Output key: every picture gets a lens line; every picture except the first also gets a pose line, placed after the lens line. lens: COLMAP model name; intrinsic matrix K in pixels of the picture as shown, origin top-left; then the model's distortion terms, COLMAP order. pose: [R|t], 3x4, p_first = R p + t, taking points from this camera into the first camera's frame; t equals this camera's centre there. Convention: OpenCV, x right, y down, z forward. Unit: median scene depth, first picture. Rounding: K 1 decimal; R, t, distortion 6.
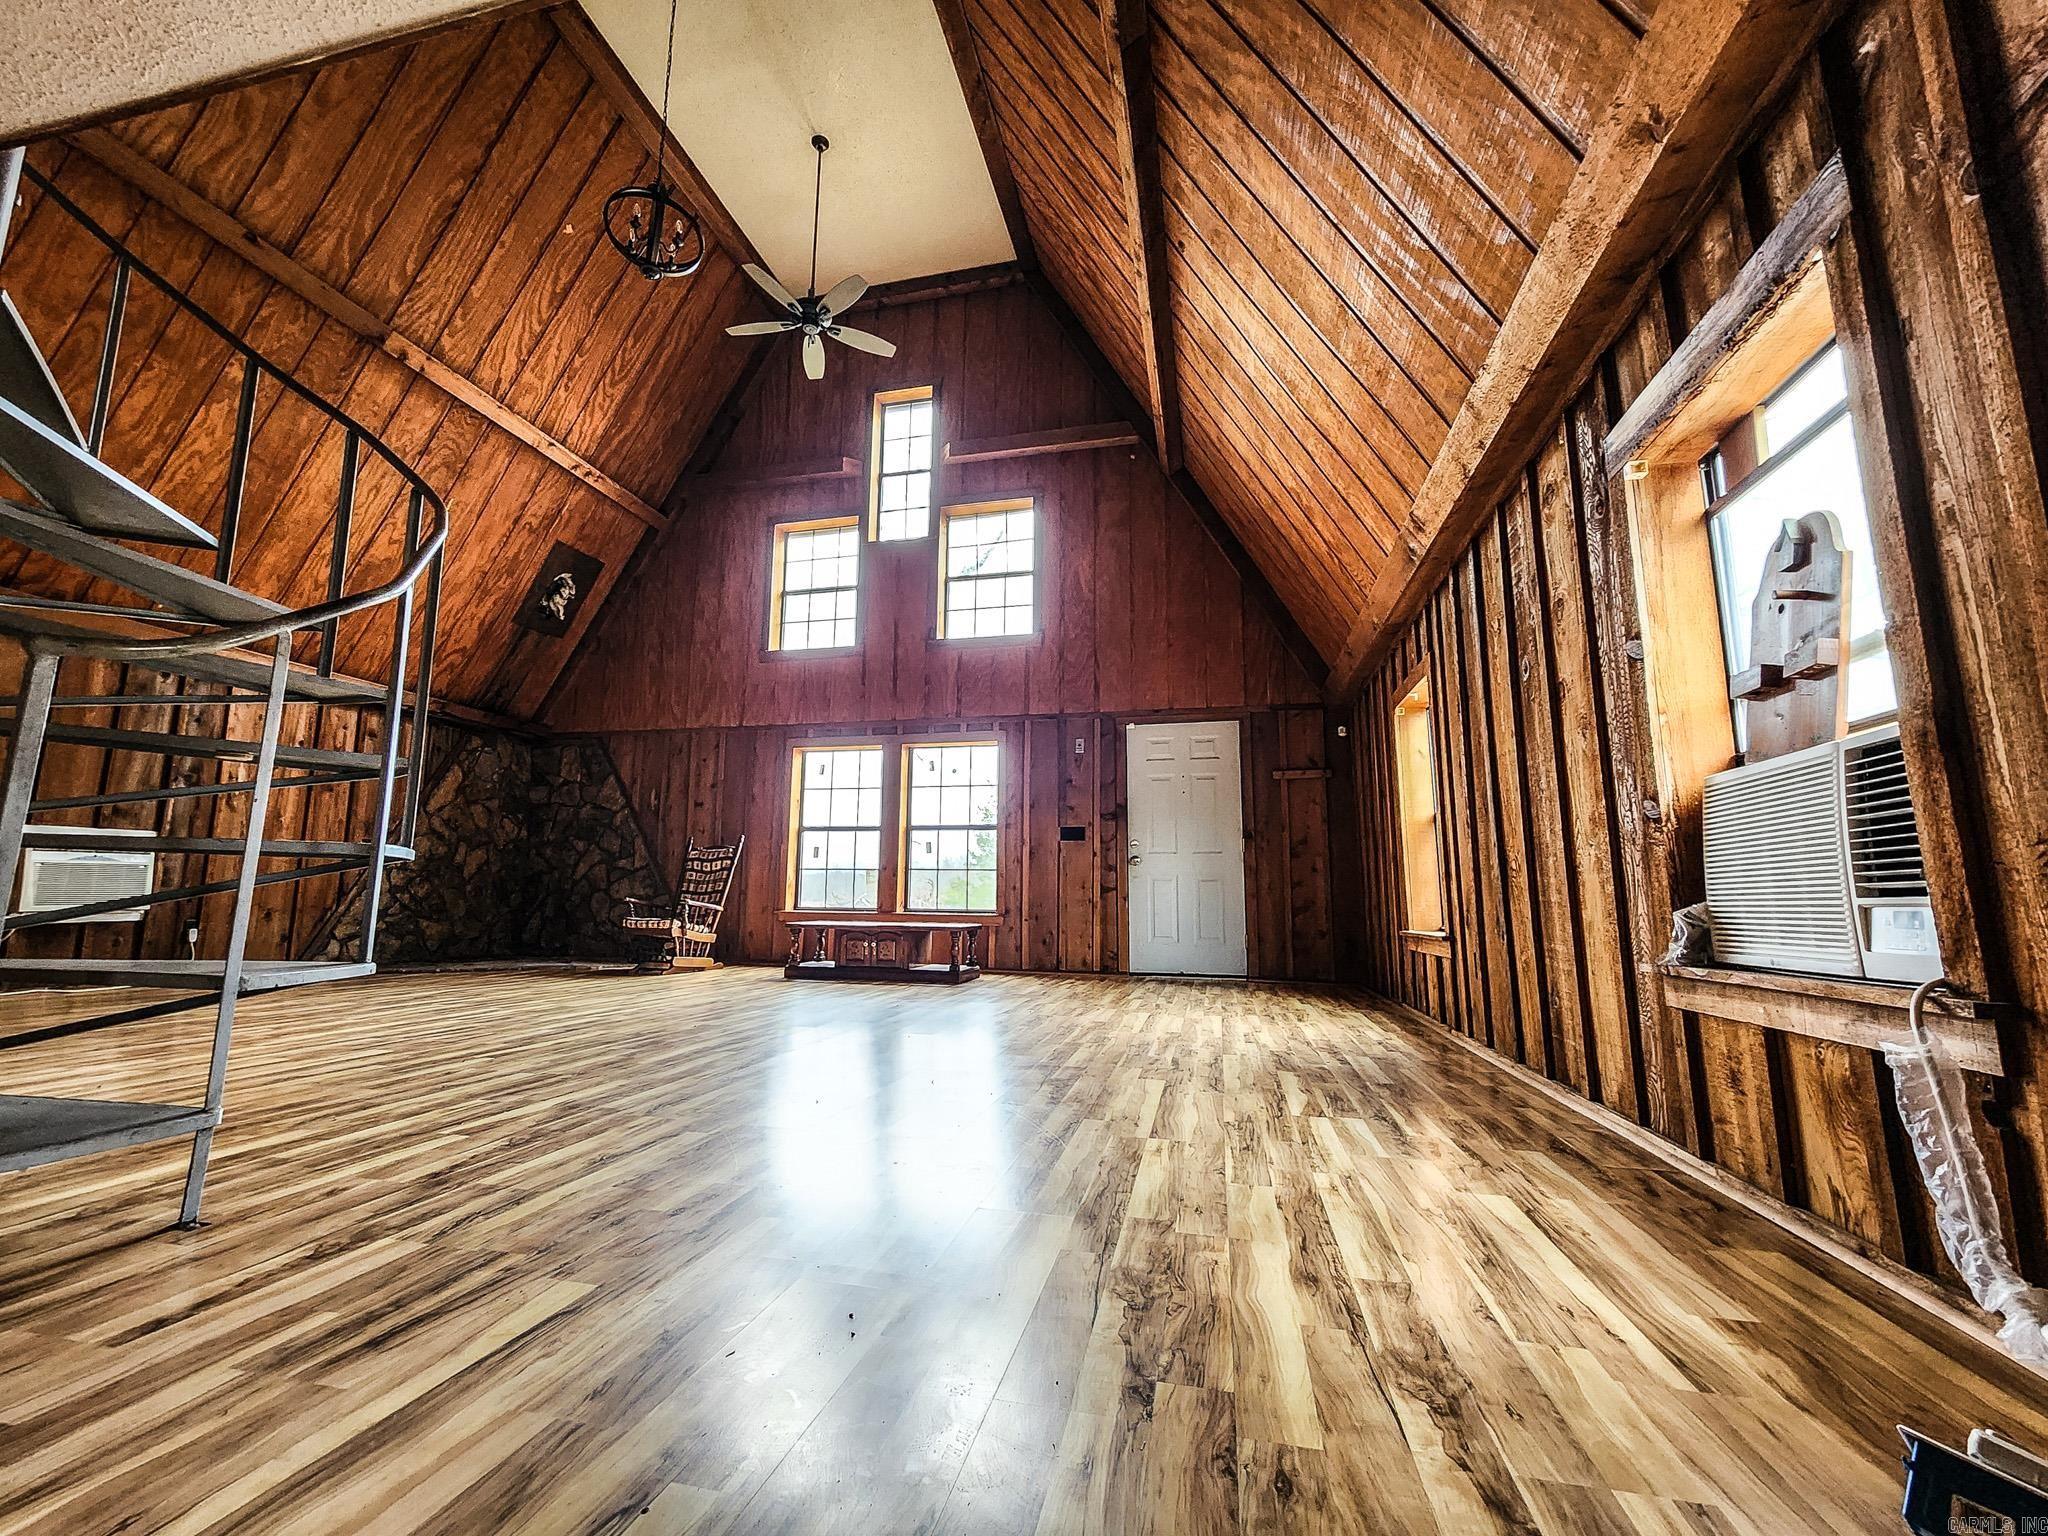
lens RADIAL K [[844.5, 0, 1024.2], [0, 844.5, 774.3], [0, 0, 1]] dist [-0.000543, -0.000507]
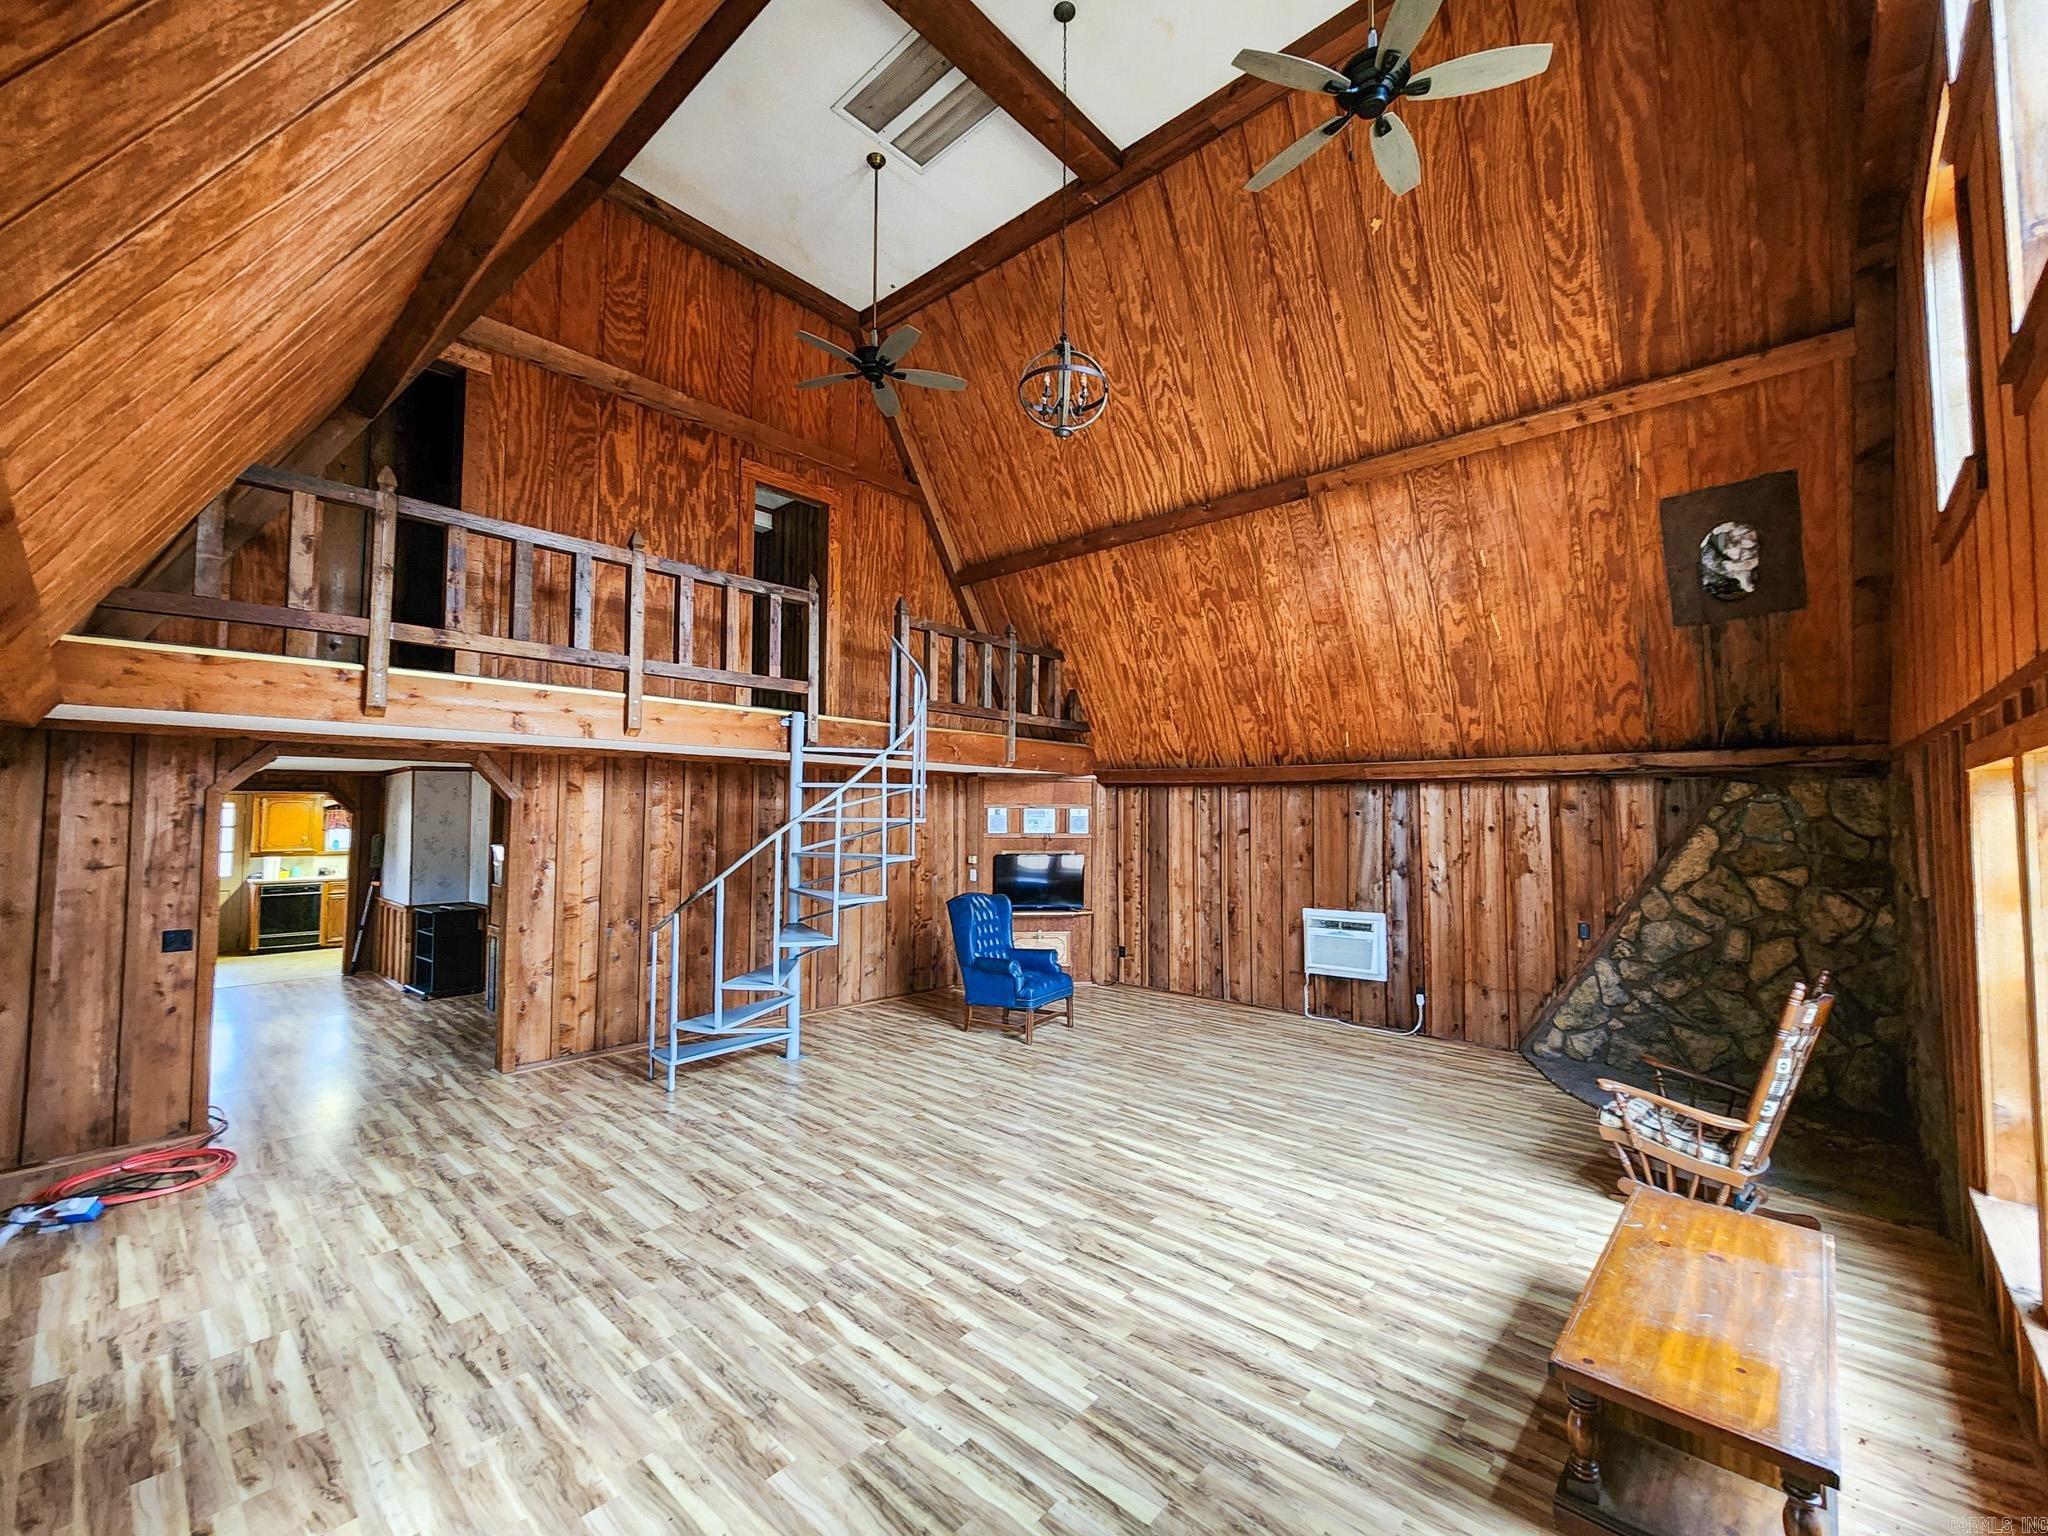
lens RADIAL K [[844.5, 0, 1007.3], [0, 844.5, 774.3], [0, 0, 1]] dist [-0.000543, -0.000507]
pose [[-0.498168, -0.056744, -0.865222, 0.297580], [0.114500, 0.984813, -0.130512, -0.030547], [0.859488, -0.164084, -0.484105, 0.864217]]
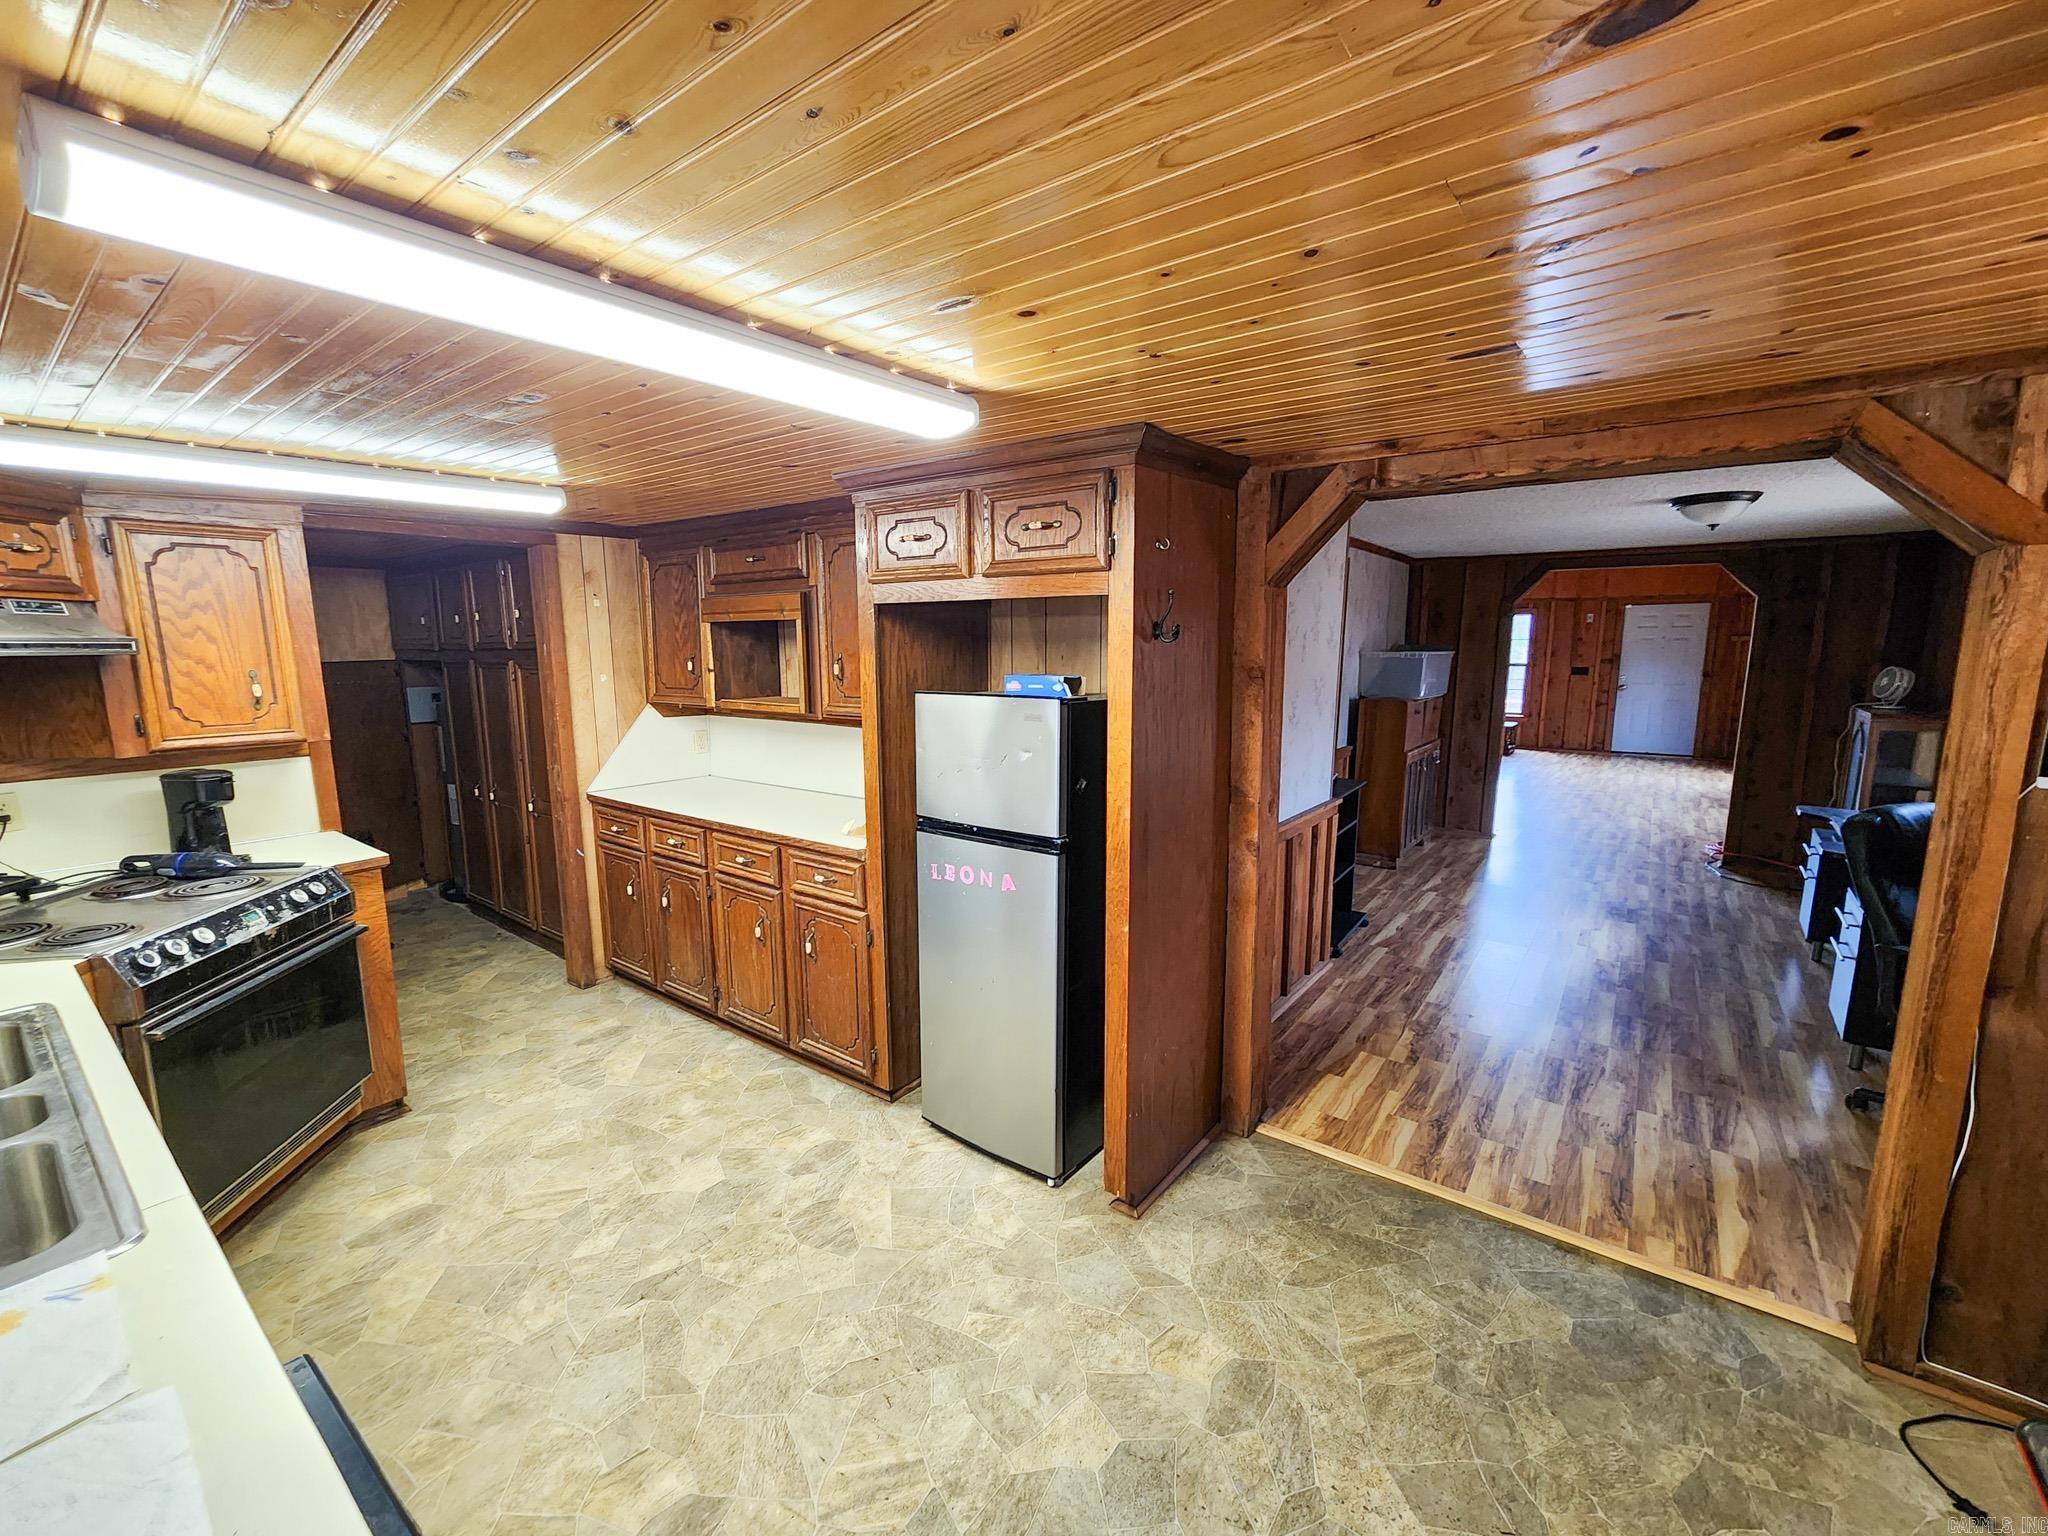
lens RADIAL K [[844.5, 0, 1012.5], [0, 844.5, 779.3], [0, 0, 1]] dist [-0.000543, -0.000507]
pose [[0.909936, 0.052076, -0.411467, -0.264933], [0.072649, 0.956735, 0.281744, -0.277032], [0.408337, -0.286261, 0.866784, -0.985938]]
